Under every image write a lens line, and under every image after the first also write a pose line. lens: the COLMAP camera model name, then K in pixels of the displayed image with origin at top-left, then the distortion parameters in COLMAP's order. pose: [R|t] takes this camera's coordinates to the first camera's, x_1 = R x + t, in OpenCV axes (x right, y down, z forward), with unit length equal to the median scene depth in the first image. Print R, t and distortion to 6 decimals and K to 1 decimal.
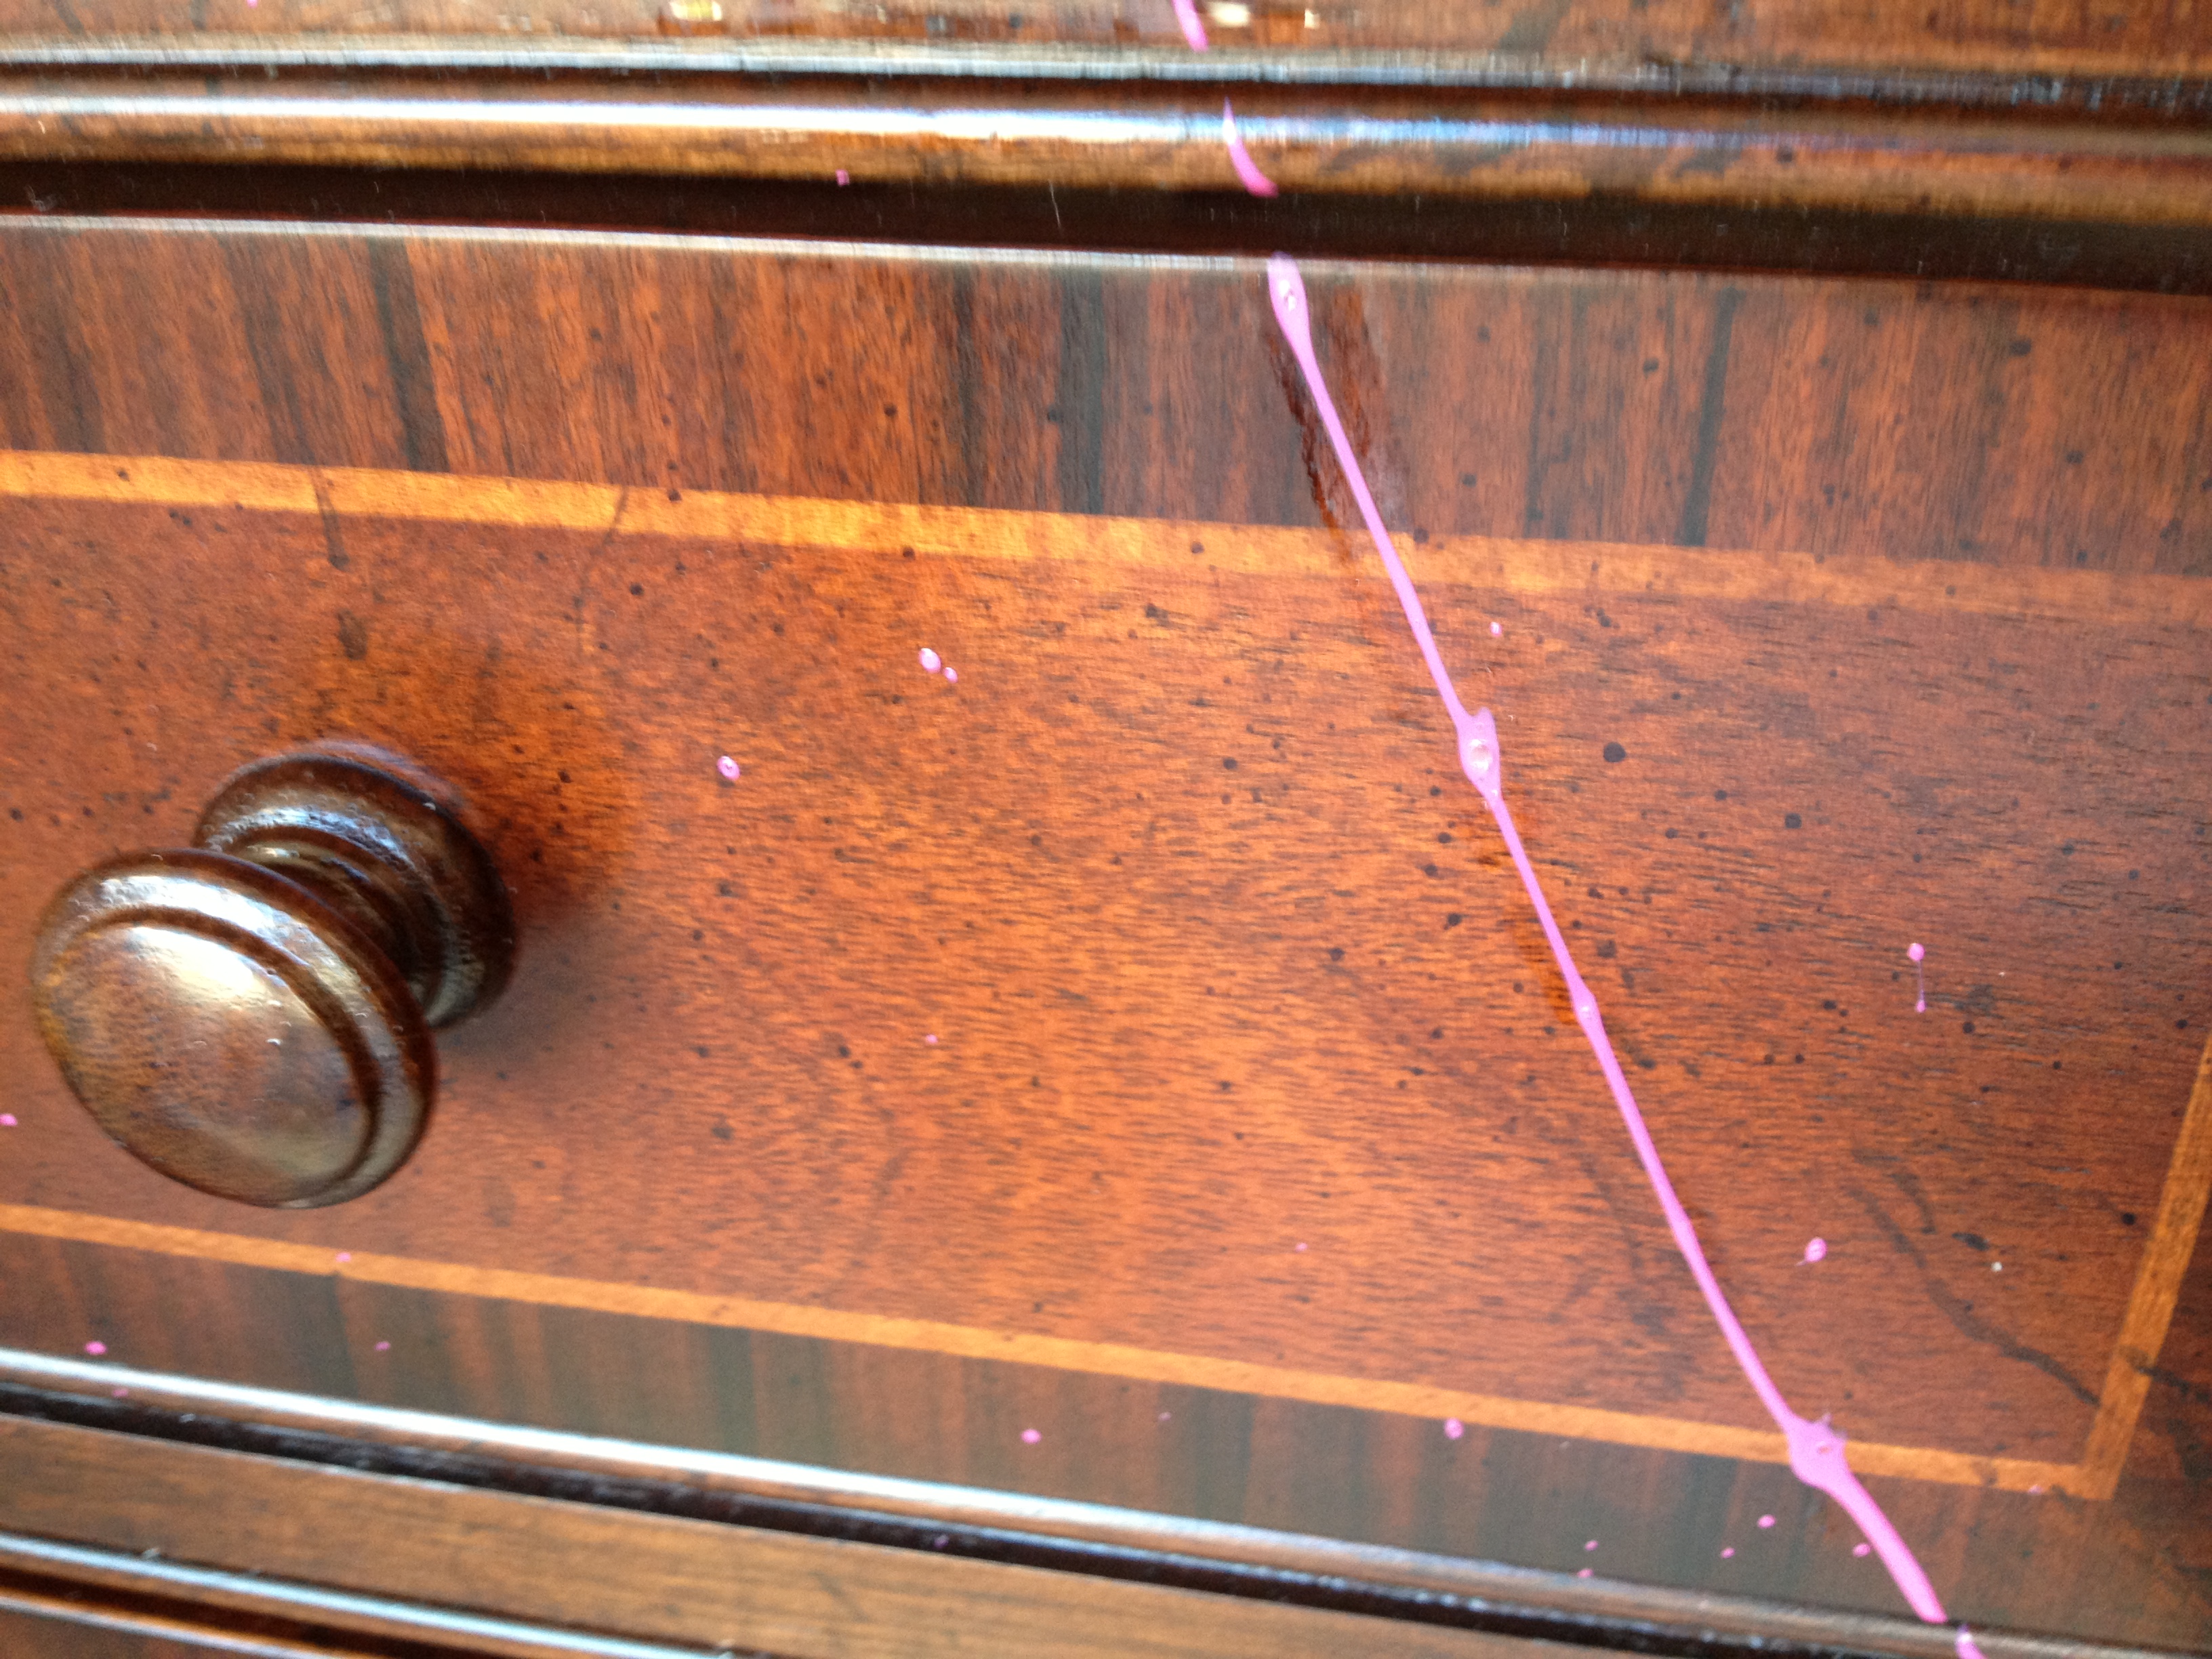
lens RADIAL K [[2192.9, 0, 1106.0], [0, 2192.9, 829.5], [0, 0, 1]] dist [0.122595, -0.362242]
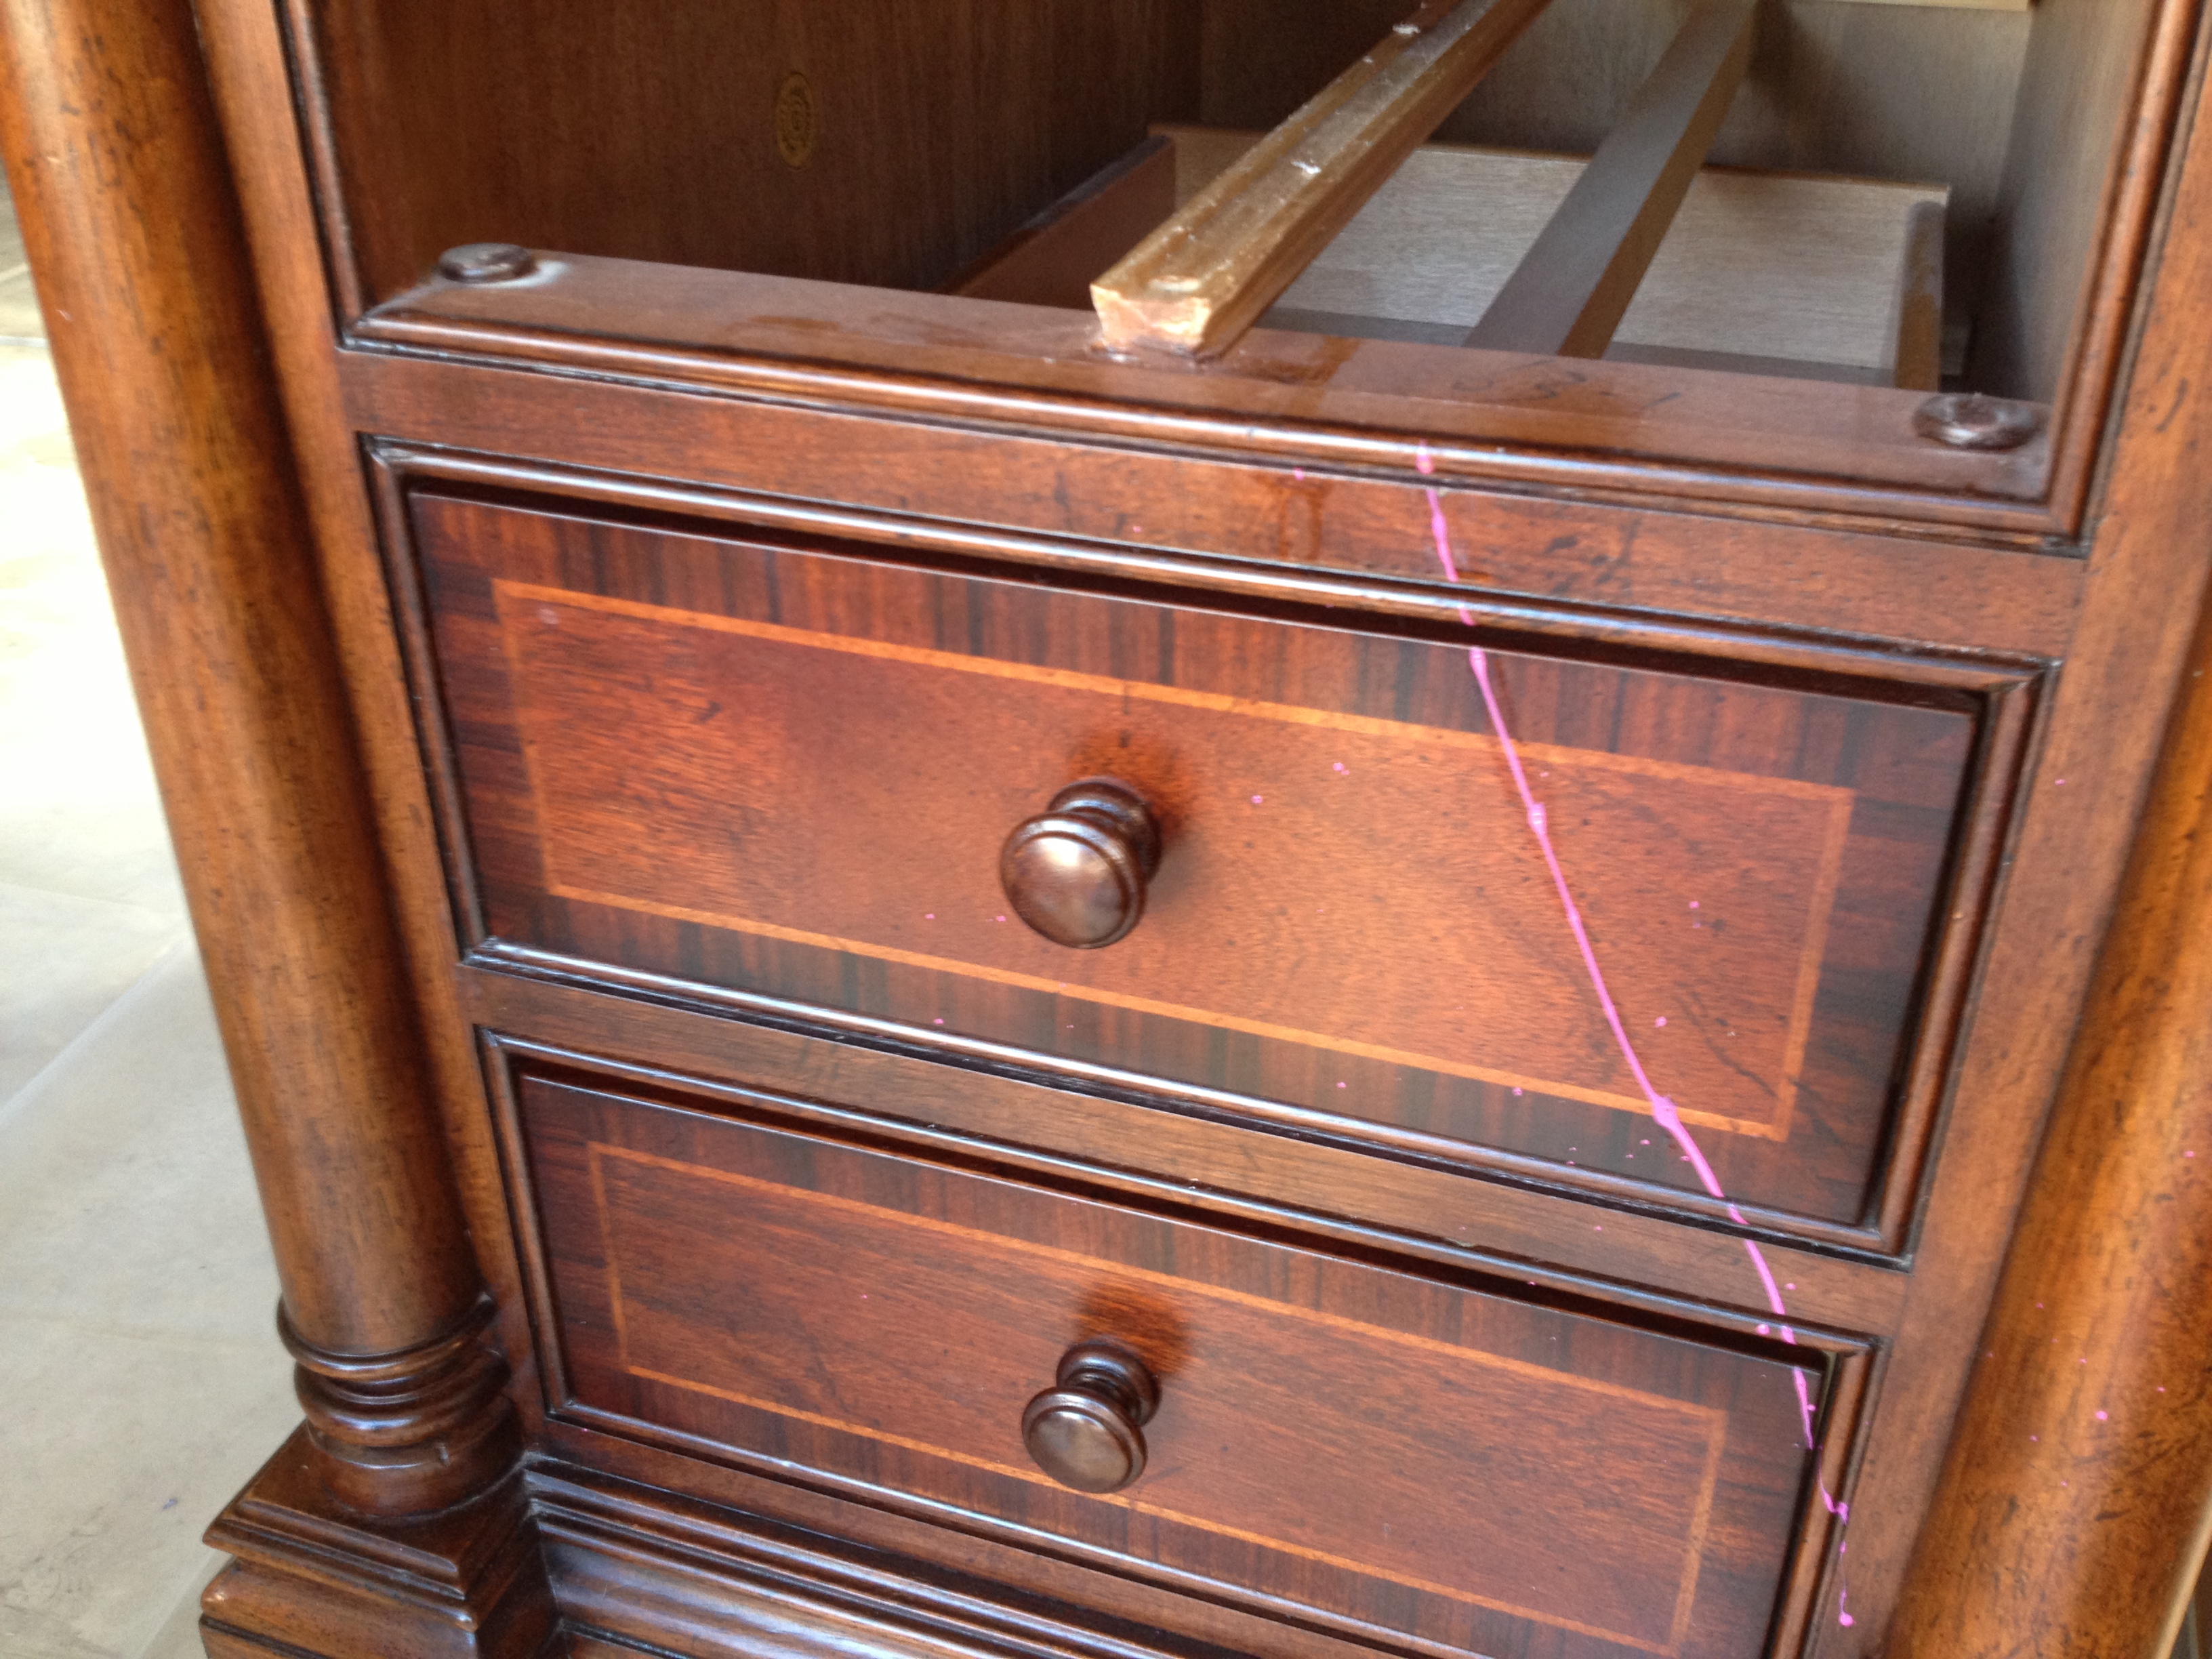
lens RADIAL K [[2215.8, 0, 1060.5], [0, 2215.8, 877.6], [0, 0, 1]] dist [0.131237, -0.375835]
pose [[0.985622, 0.091170, -0.142259, -0.014230], [-0.089636, 0.995827, 0.017163, 0.041309], [0.143230, -0.004165, 0.989681, -1.684085]]
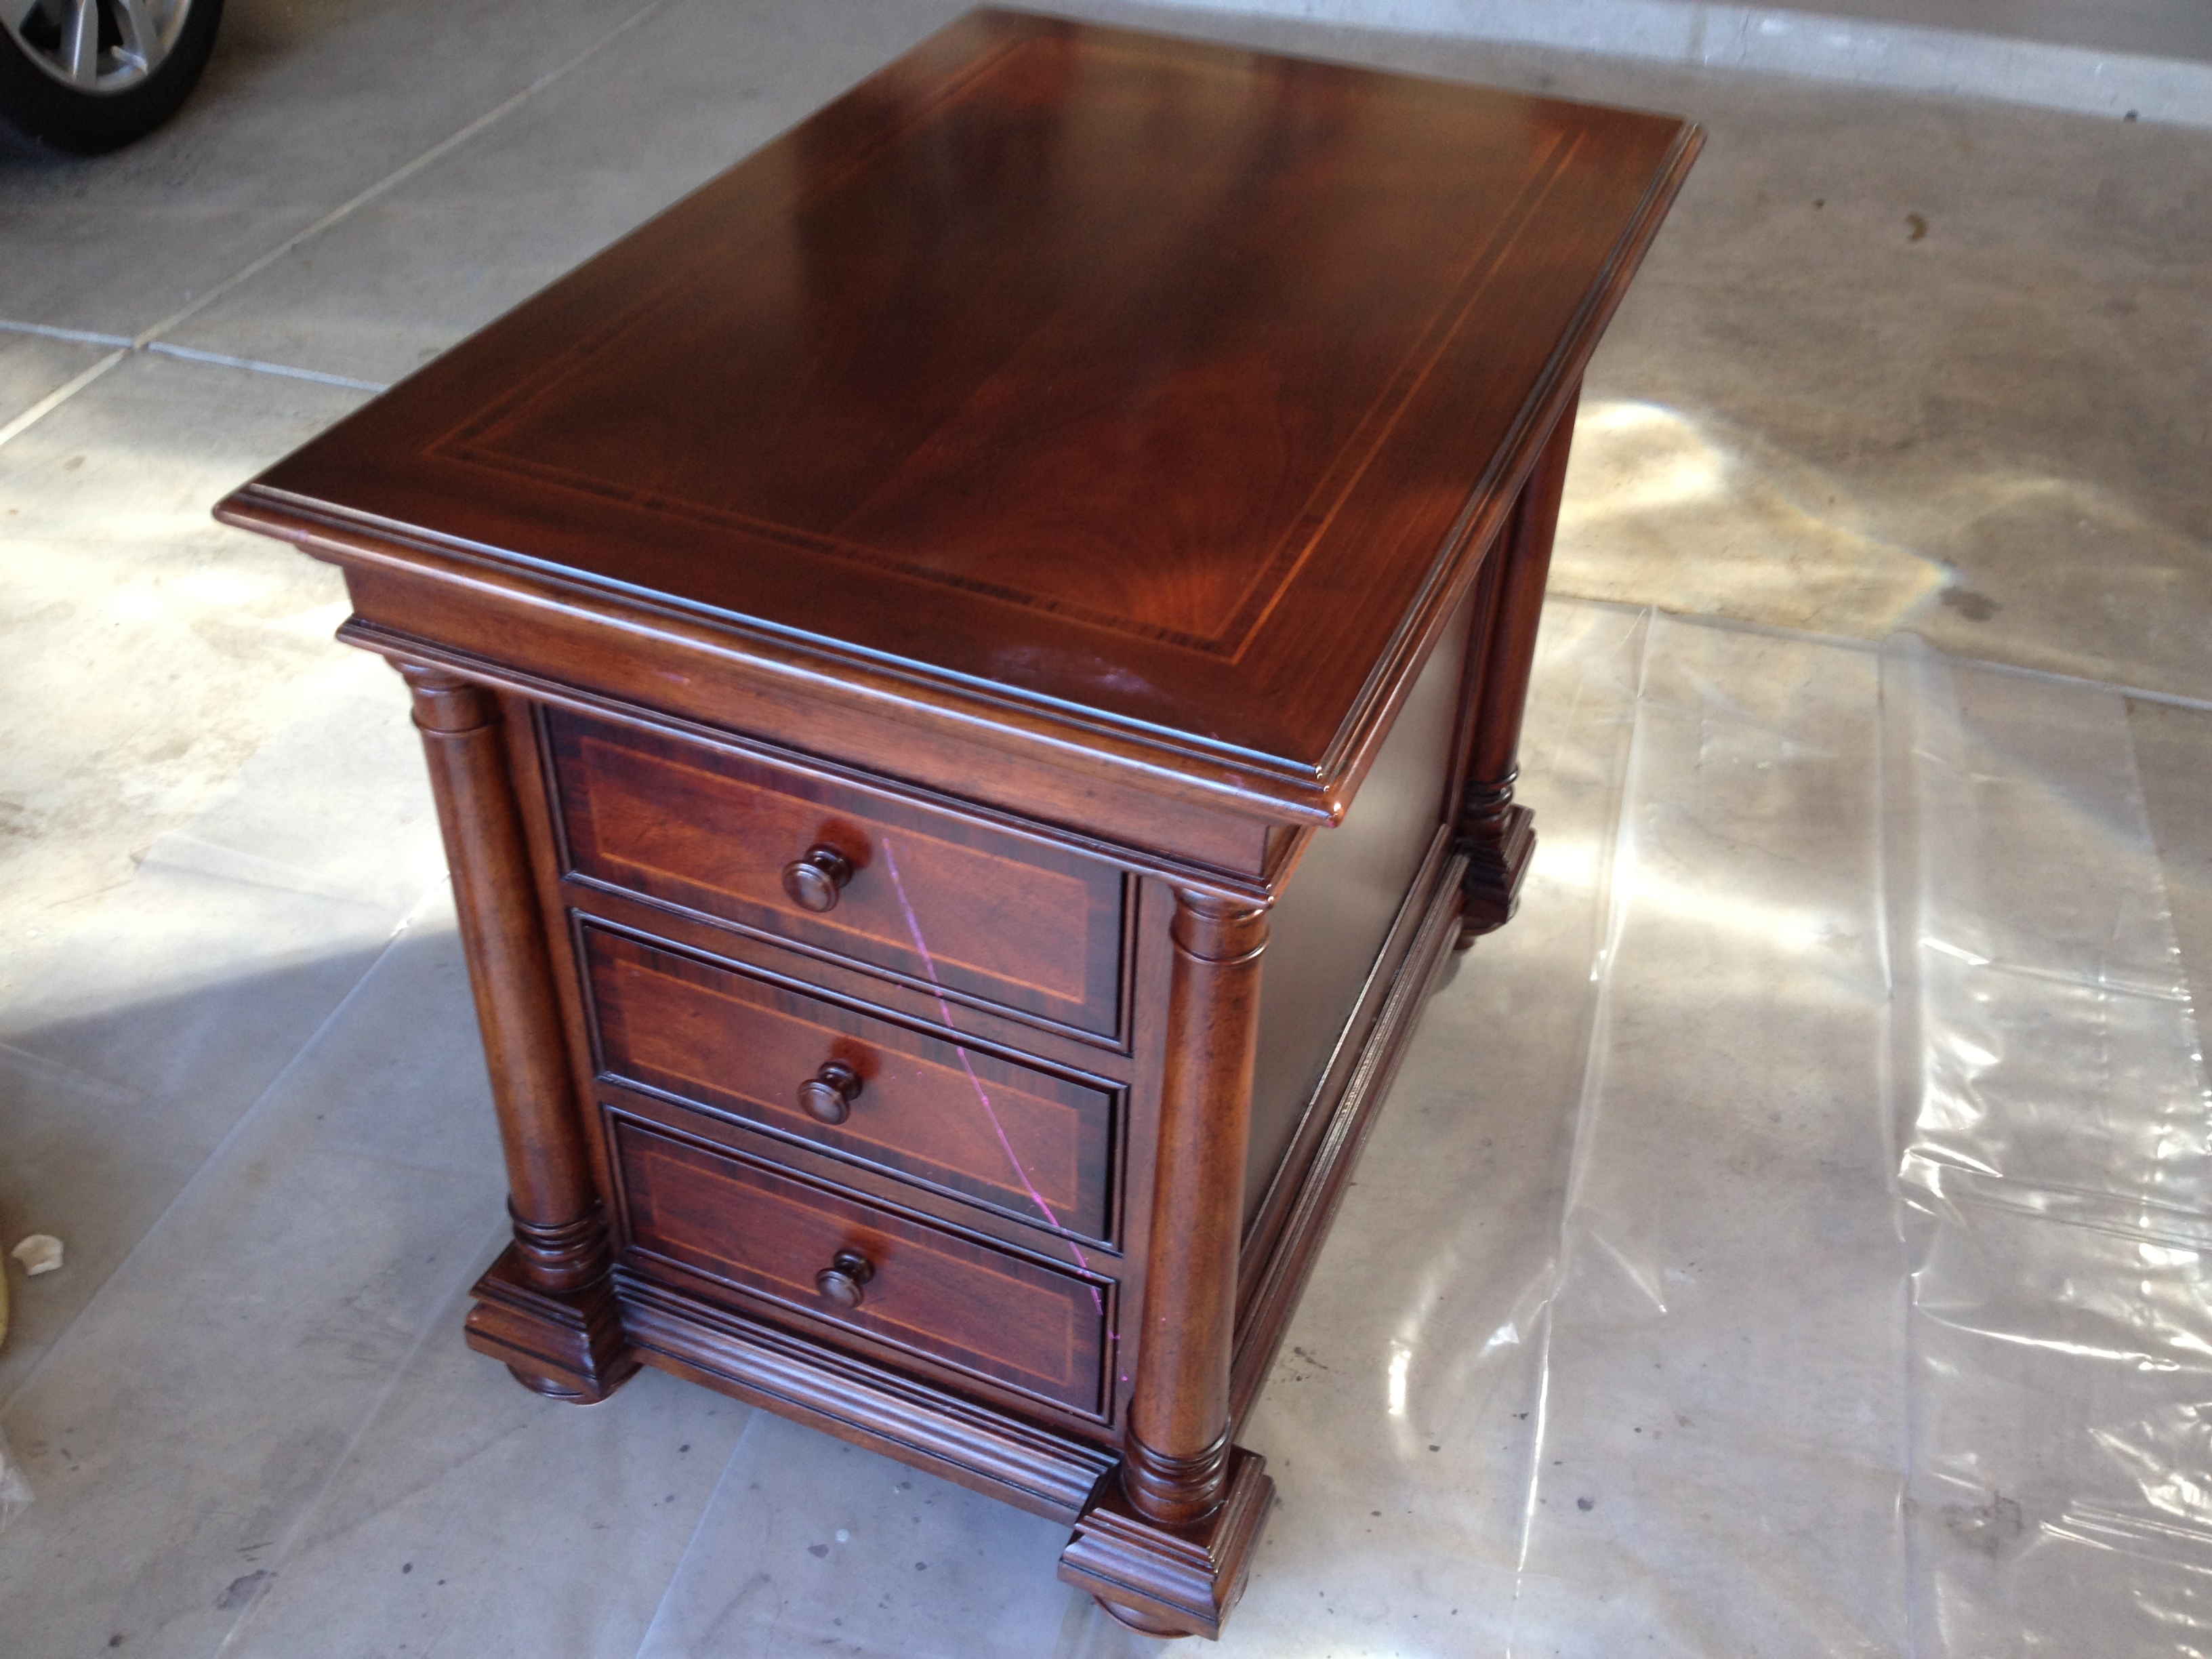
lens RADIAL K [[2192.9, 0, 1106.0], [0, 2192.9, 829.5], [0, 0, 1]] dist [0.122595, -0.362242]
pose [[0.975815, 0.167850, -0.140044, 1.379911], [-0.148490, 0.979117, 0.138856, -1.921504], [0.160426, -0.114703, 0.980360, -5.844190]]
